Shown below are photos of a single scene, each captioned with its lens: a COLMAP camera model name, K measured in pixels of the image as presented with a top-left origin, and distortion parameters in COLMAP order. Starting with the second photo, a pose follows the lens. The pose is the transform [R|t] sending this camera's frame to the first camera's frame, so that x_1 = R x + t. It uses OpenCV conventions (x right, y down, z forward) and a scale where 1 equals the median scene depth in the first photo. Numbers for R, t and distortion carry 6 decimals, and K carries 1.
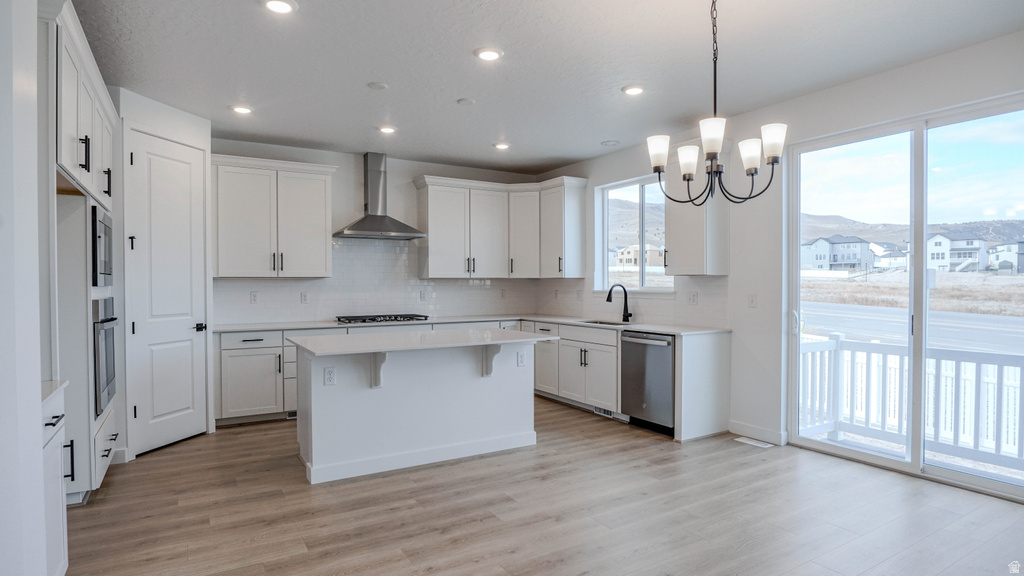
lens RADIAL K [[549.1, 0, 510.3], [0, 549.1, 291.2], [0, 0, 1]] dist [-0.046749, 0.013900]
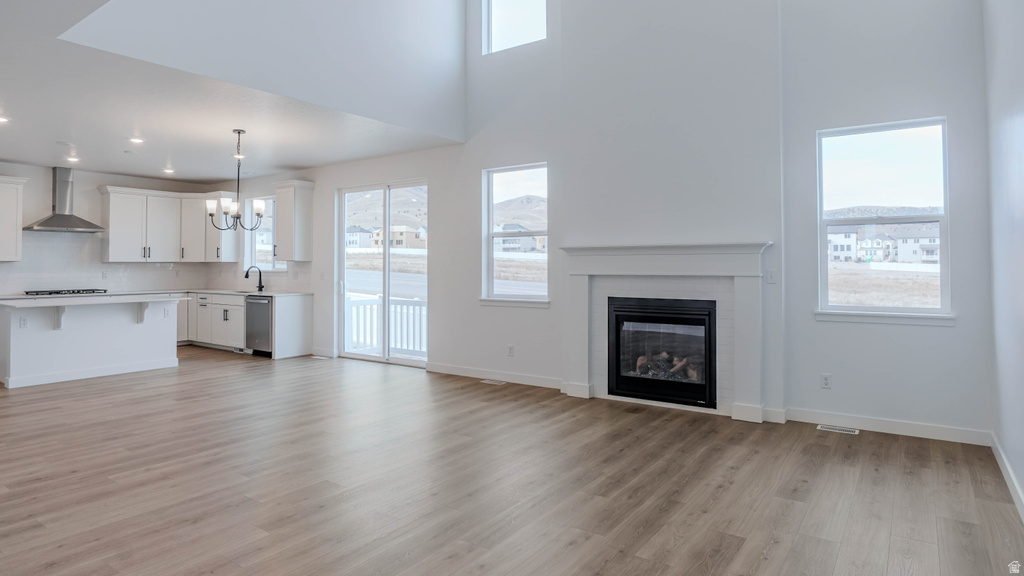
lens RADIAL K [[576.2, 0, 515.3], [0, 576.2, 248.2], [0, 0, 1]] dist [-0.036727, 0.003496]
pose [[0.909087, 0.012062, 0.416433, 0.224734], [0.006596, 0.999039, -0.043338, 0.011595], [-0.416555, 0.042144, 0.908133, -0.847610]]
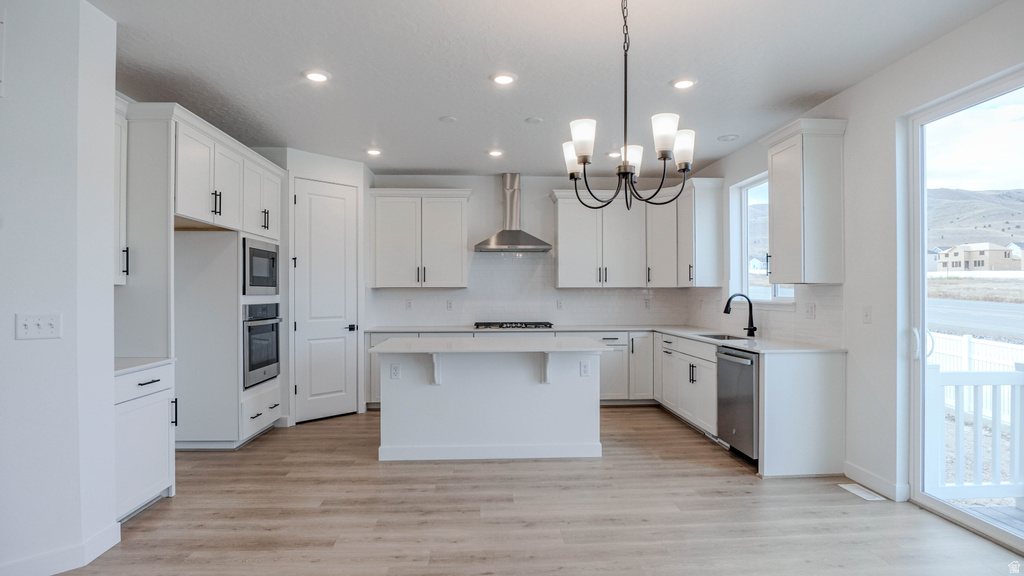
lens RADIAL K [[549.1, 0, 510.3], [0, 549.1, 291.2], [0, 0, 1]] dist [-0.046749, 0.013900]
pose [[0.883352, -0.000646, -0.468710, 0.327044], [-0.006962, 0.999871, -0.014498, -0.002080], [0.468658, 0.016069, 0.883233, 0.047538]]
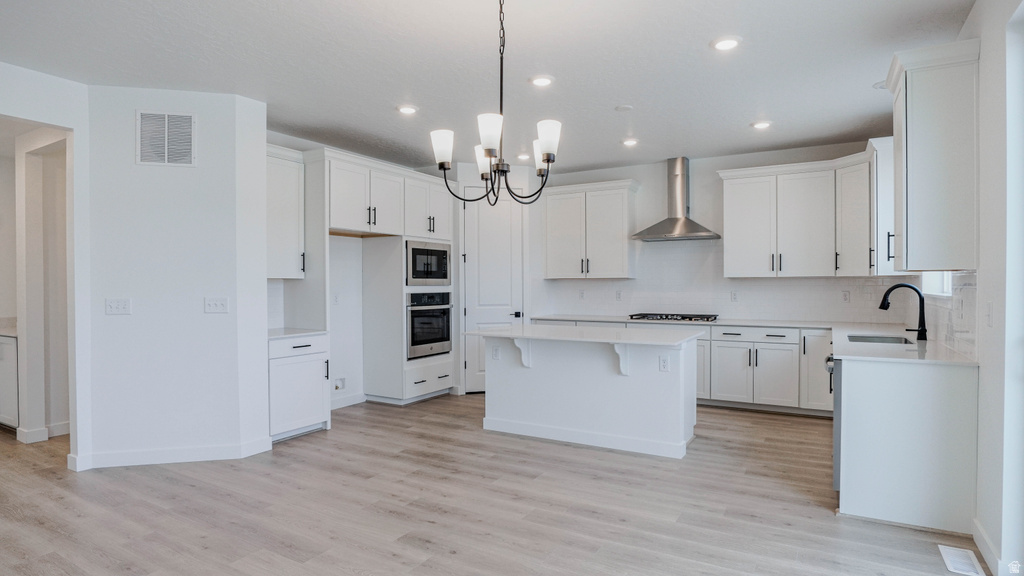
lens RADIAL K [[549.1, 0, 510.3], [0, 549.1, 291.2], [0, 0, 1]] dist [-0.046749, 0.013900]
pose [[0.478385, 0.012001, -0.878068, 0.639766], [-0.009834, 0.999917, 0.008308, -0.005895], [0.878095, 0.004661, 0.478464, 0.280380]]
